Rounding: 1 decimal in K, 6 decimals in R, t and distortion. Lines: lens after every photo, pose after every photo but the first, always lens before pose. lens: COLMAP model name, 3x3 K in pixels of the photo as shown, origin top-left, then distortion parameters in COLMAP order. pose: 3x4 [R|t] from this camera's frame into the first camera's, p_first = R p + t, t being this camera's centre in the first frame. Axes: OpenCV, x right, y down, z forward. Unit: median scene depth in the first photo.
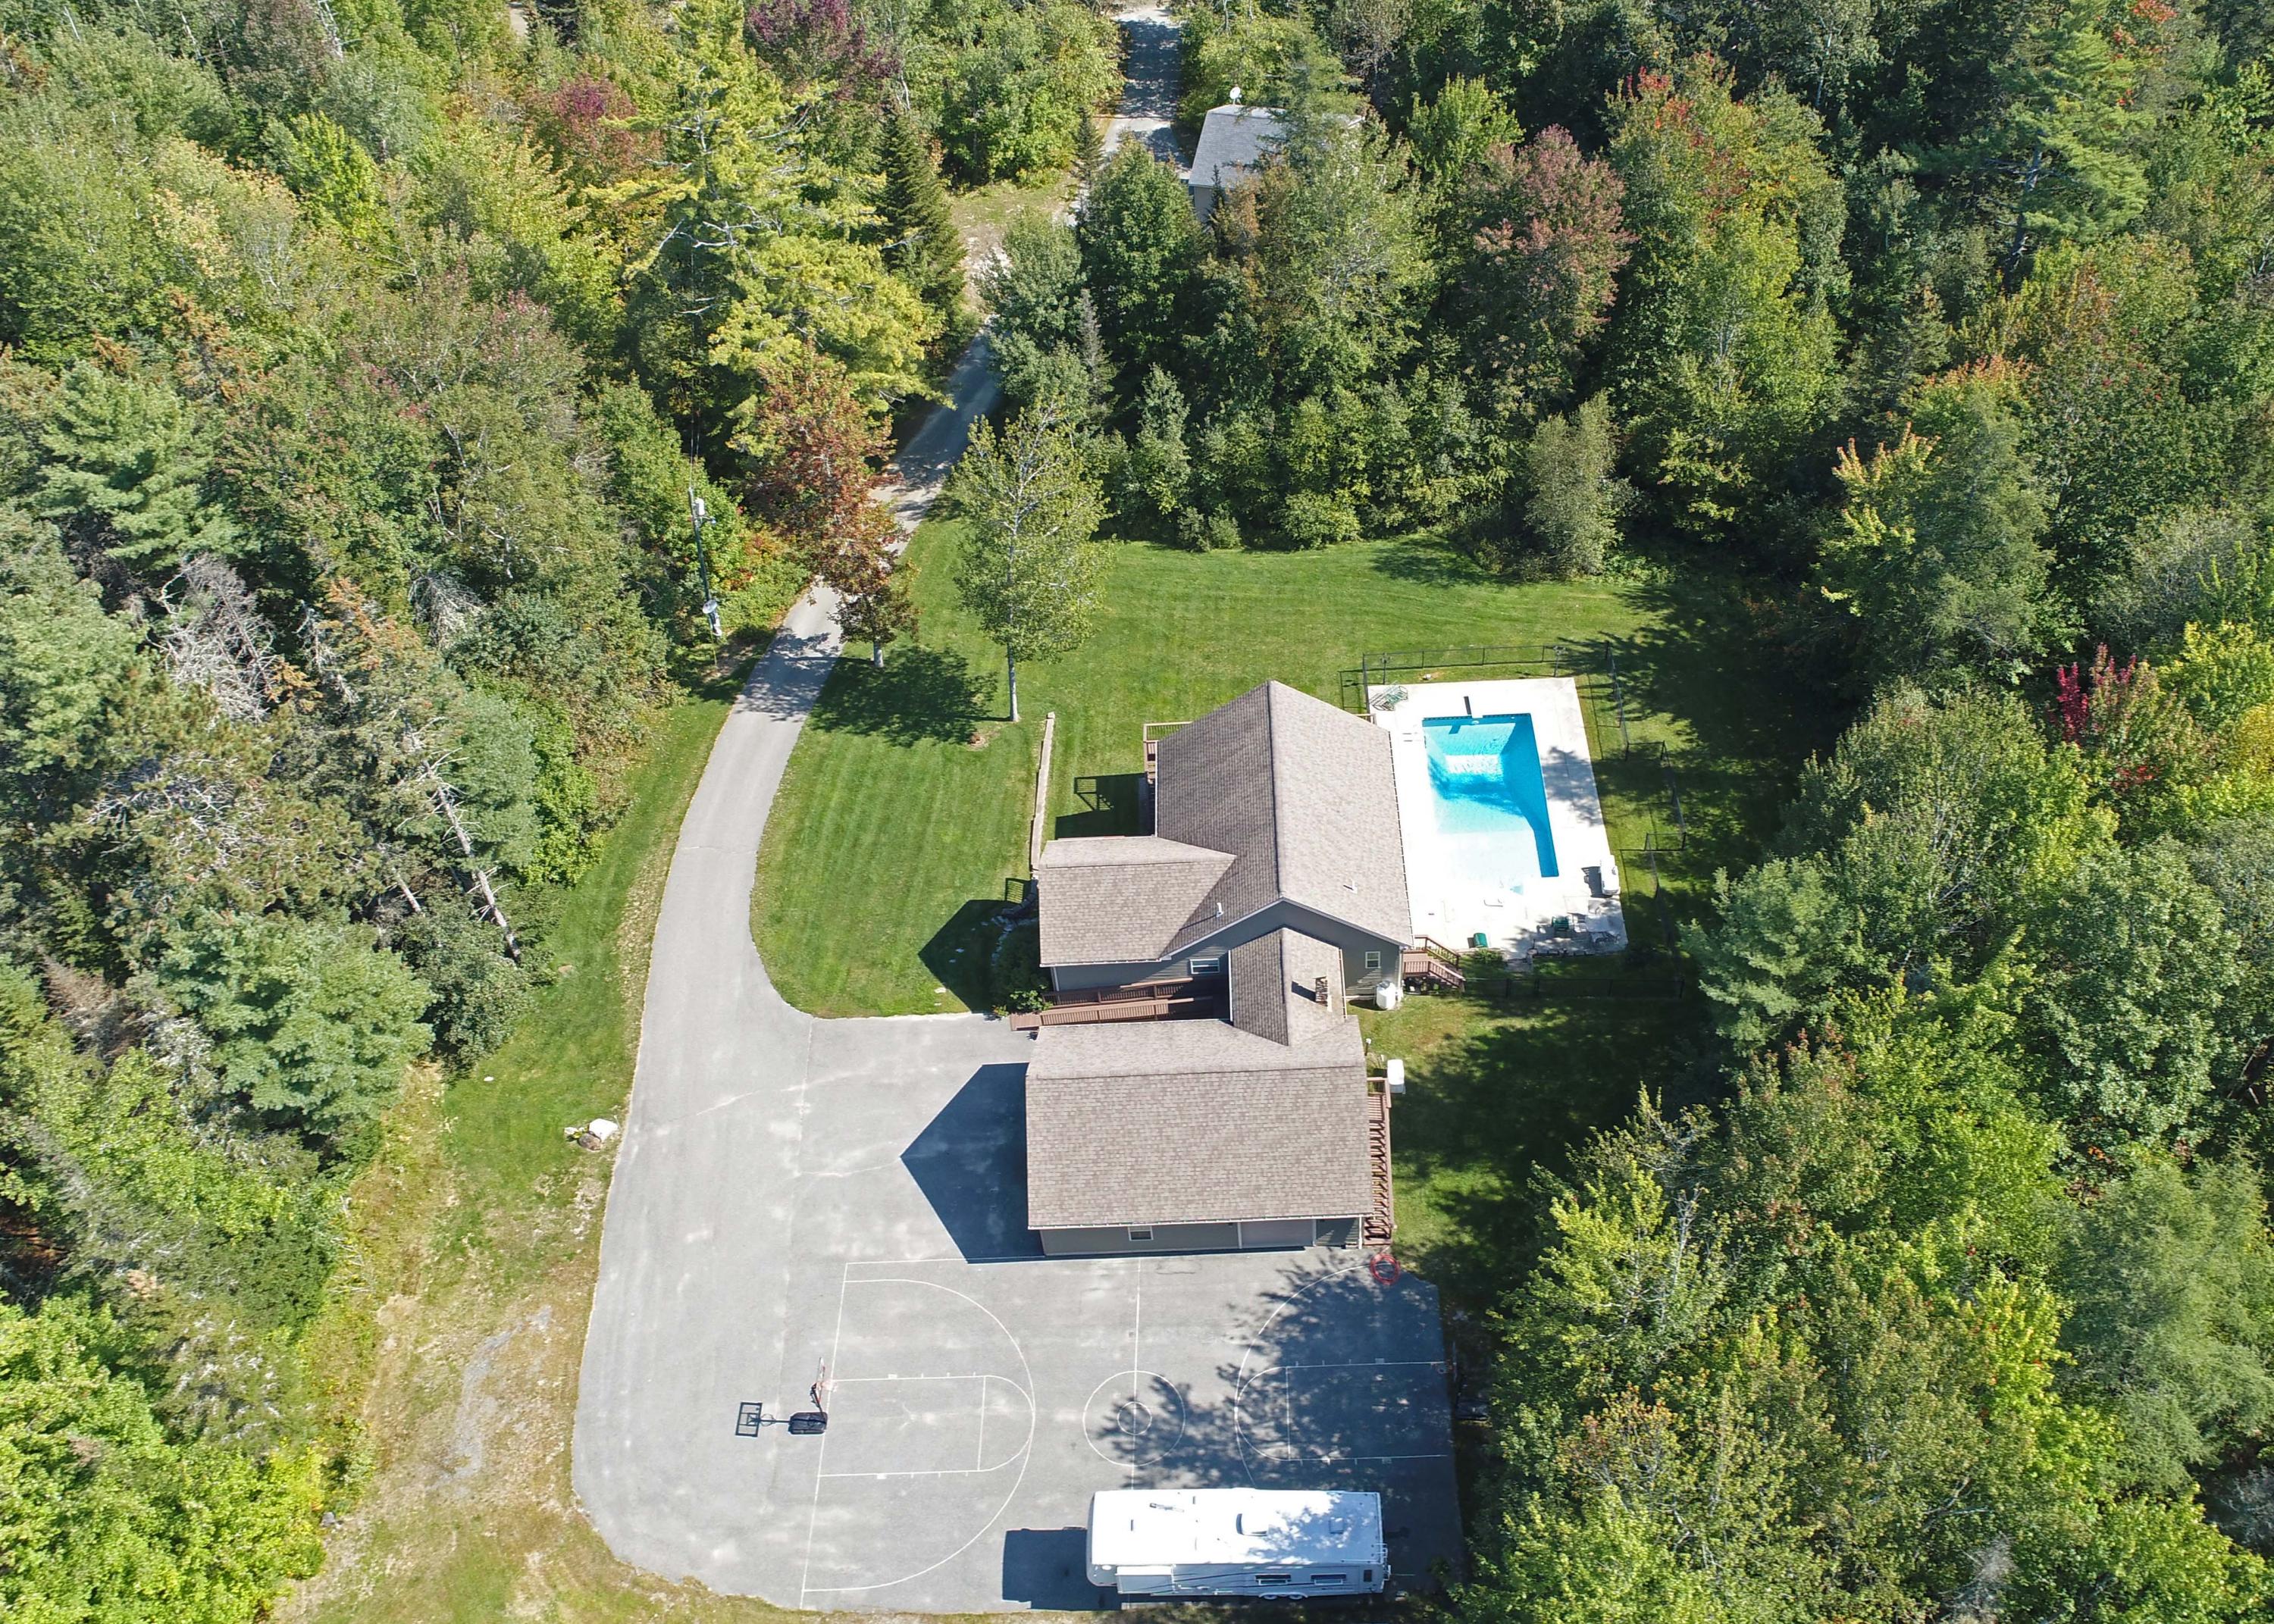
lens RADIAL K [[2120.4, 0, 1237.1], [0, 2120.4, 814.7], [0, 0, 1]] dist [0.014307, 0.002638]
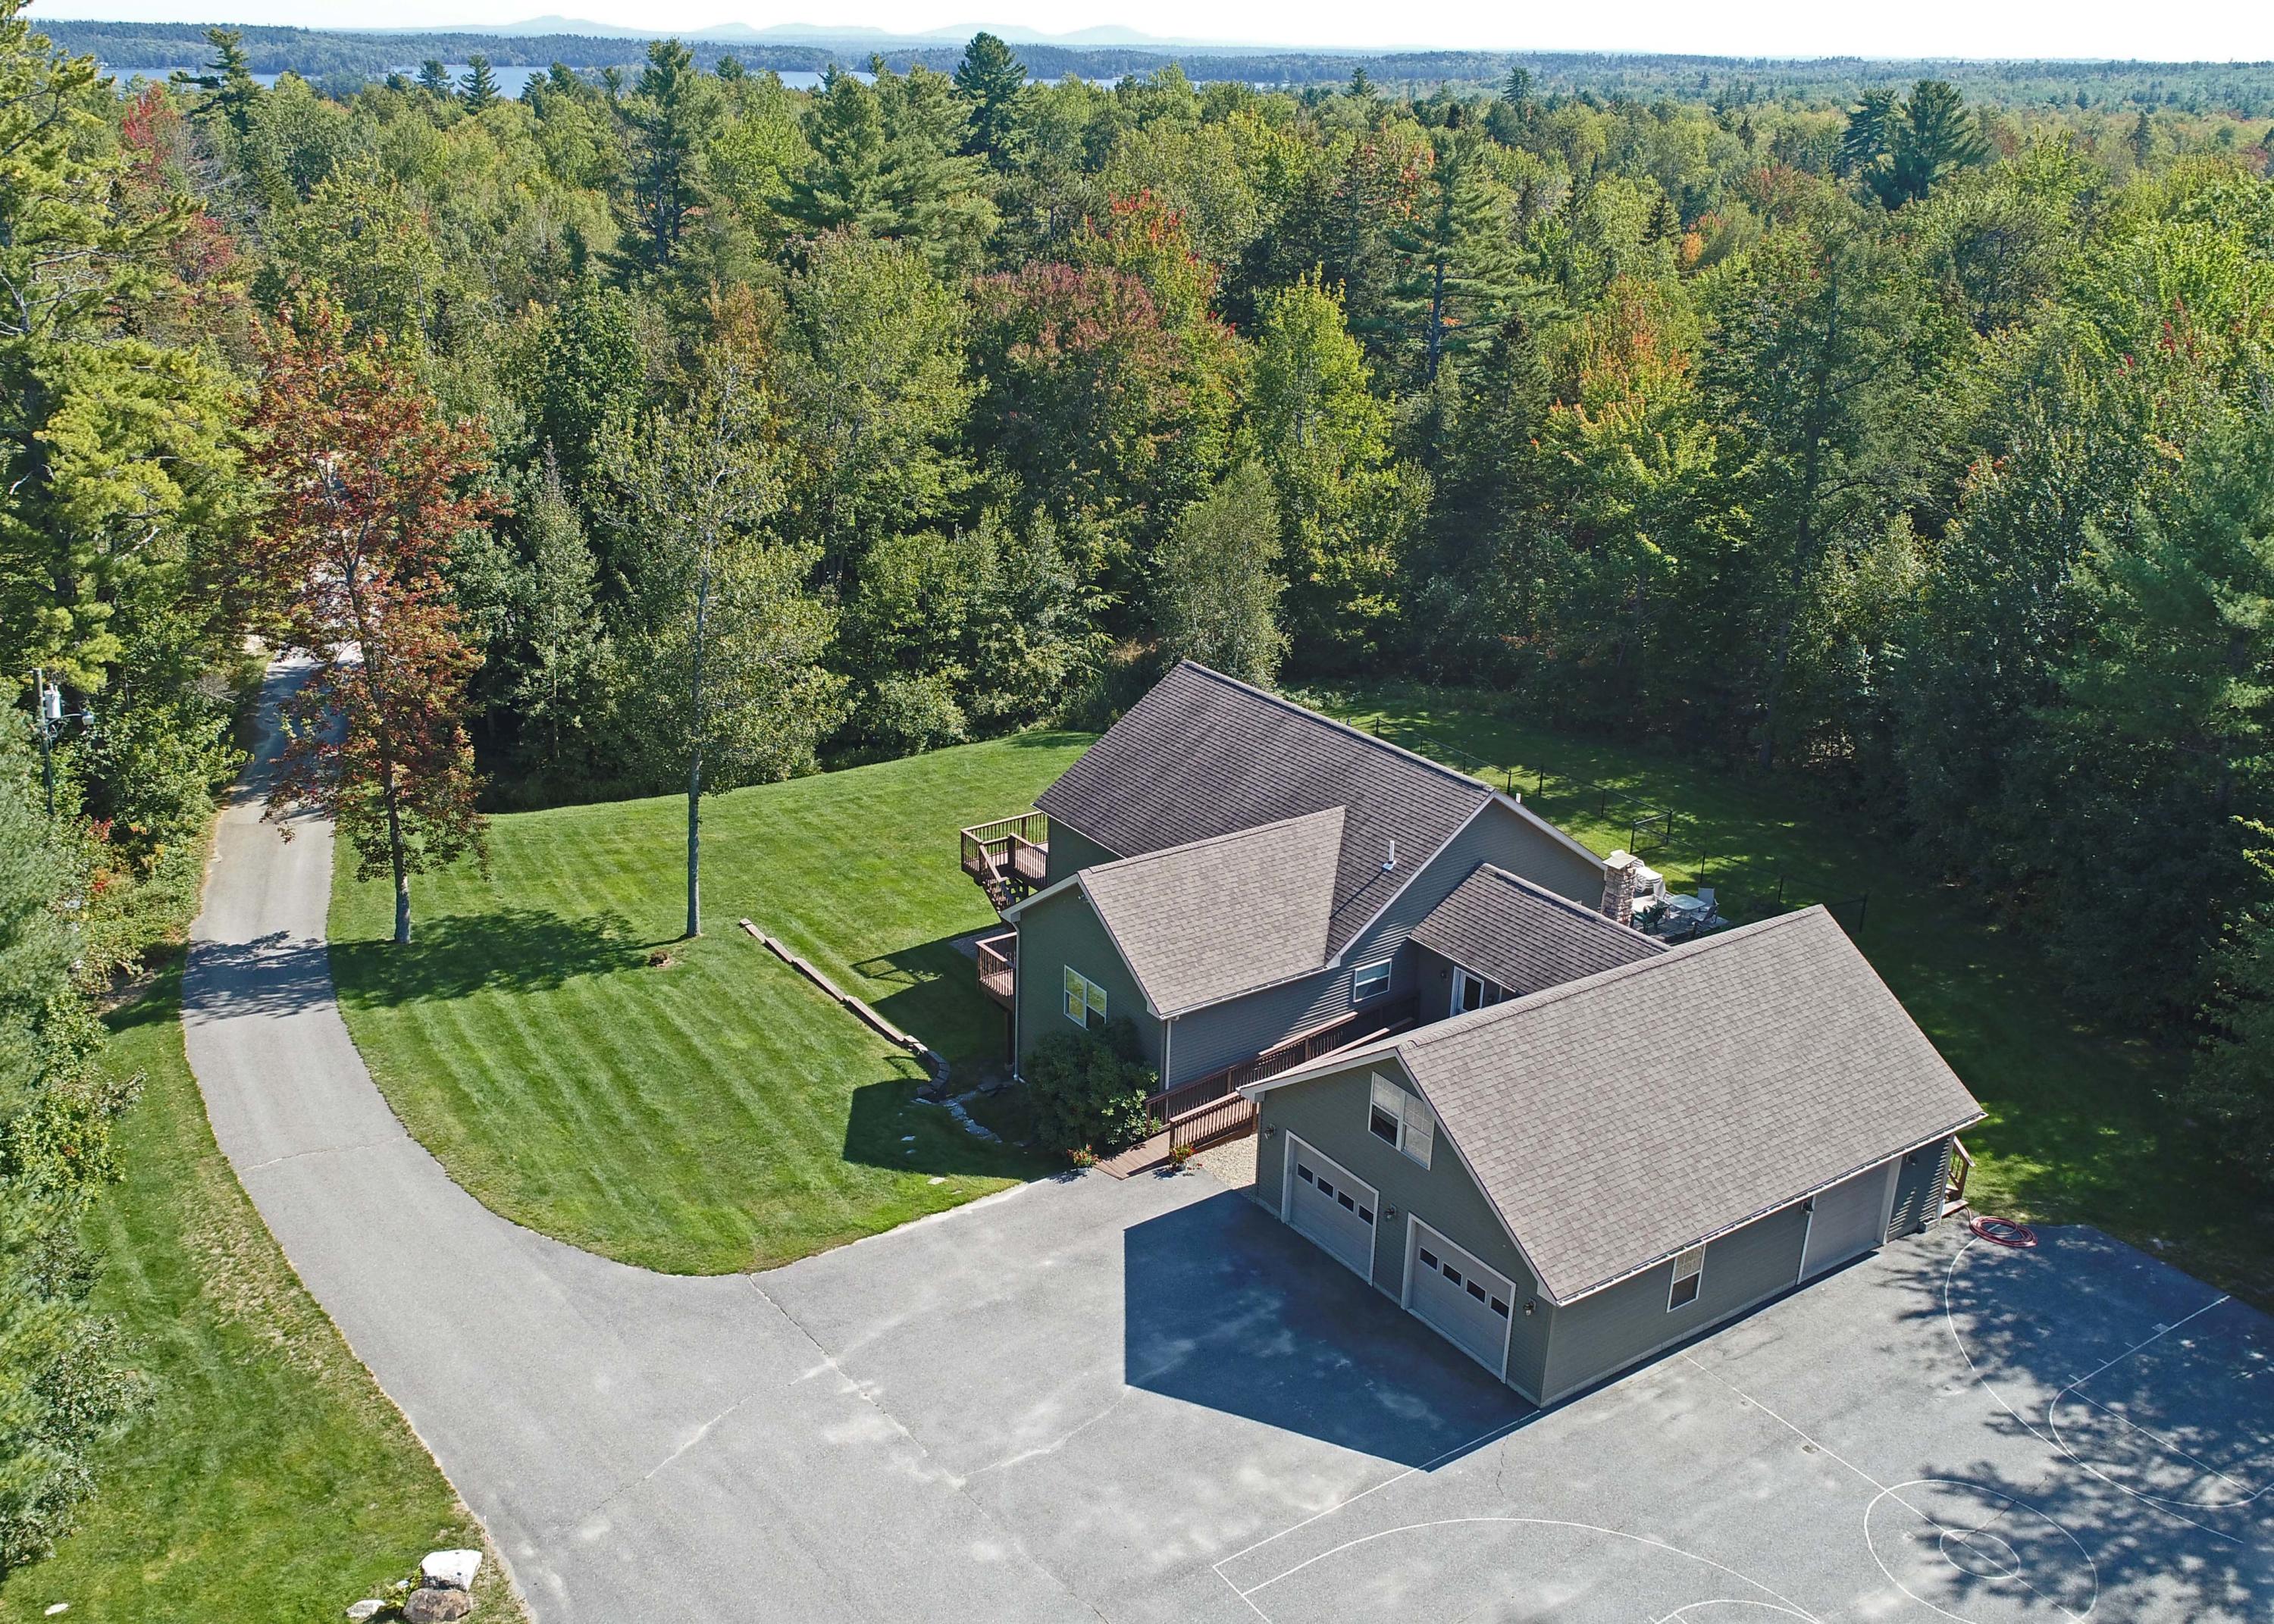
lens RADIAL K [[2039.2, 0, 1137.0], [0, 2039.2, 812.0], [0, 0, 1]] dist [-0.002373, -0.002991]
pose [[0.829323, -0.147168, 0.539041, -0.354864], [0.364935, 0.873185, -0.323064, 0.182708], [-0.423138, 0.464639, 0.777859, 0.541764]]
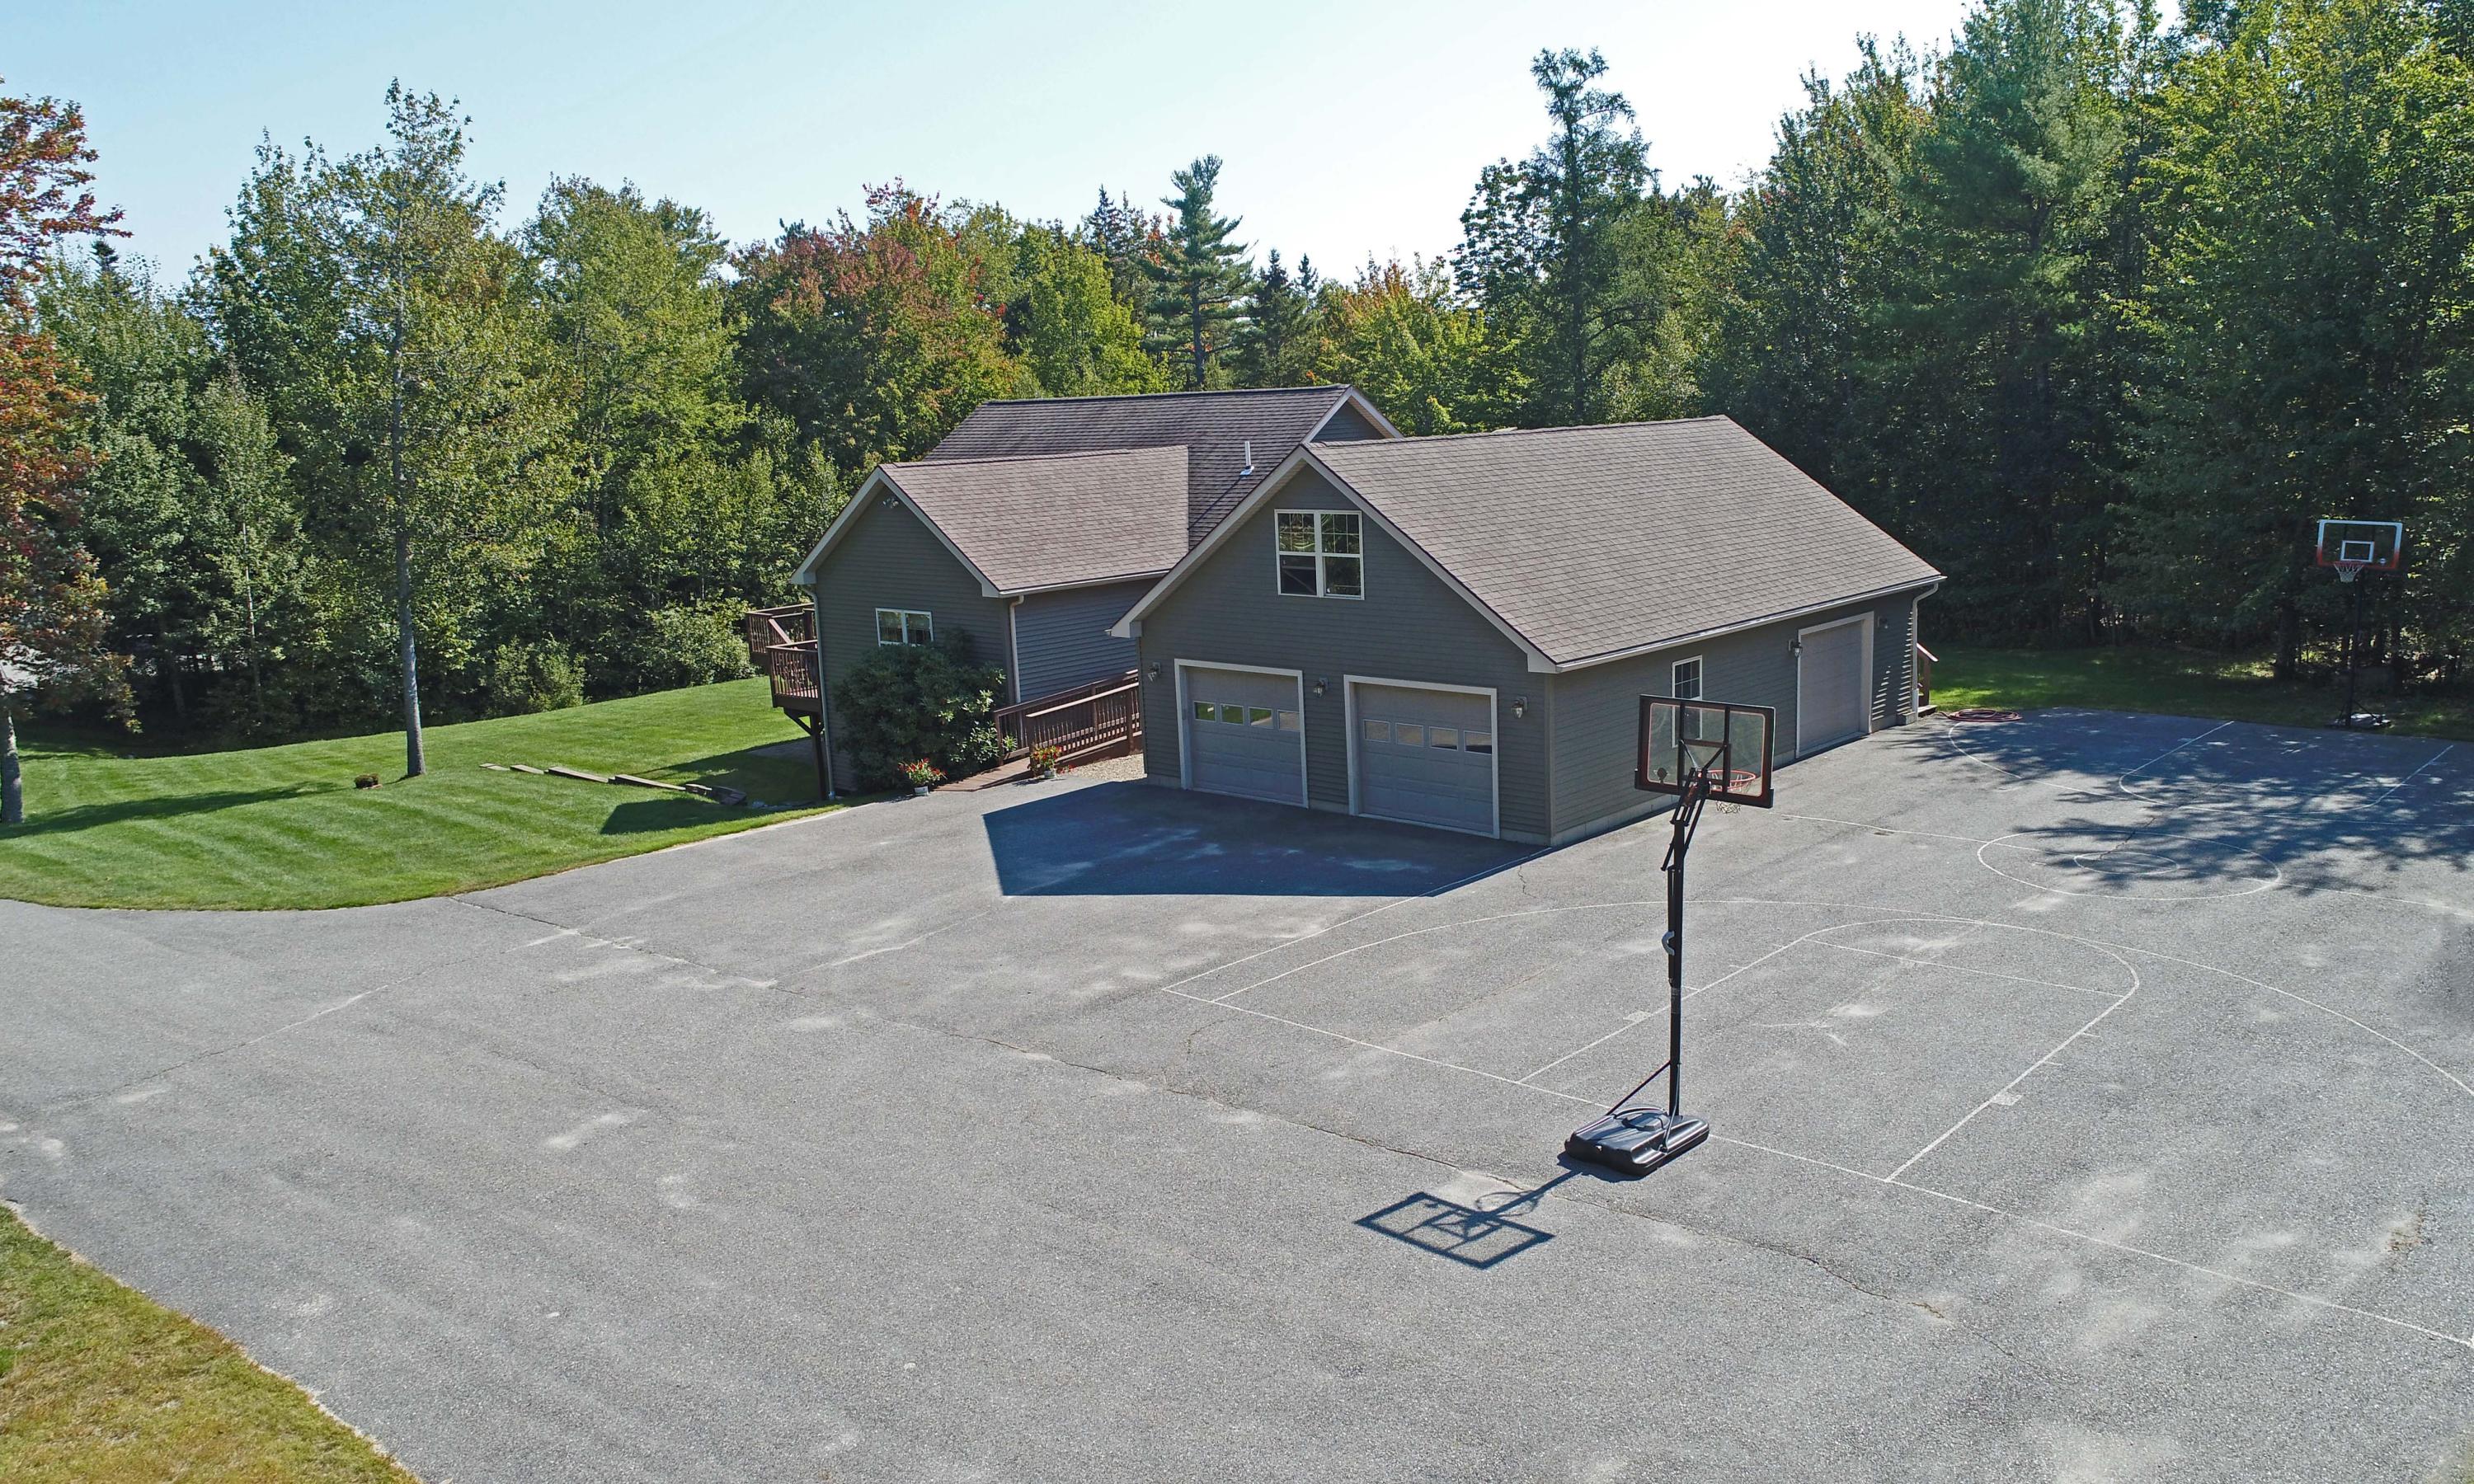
lens RADIAL K [[1800.3, 0, 1380.2], [0, 1800.3, 742.0], [0, 0, 1]] dist [0.000936, -0.012210]
pose [[0.660789, -0.128293, 0.739526, -0.306515], [0.549896, 0.753353, -0.360657, 0.260052], [-0.510854, 0.644981, 0.568355, 0.728457]]
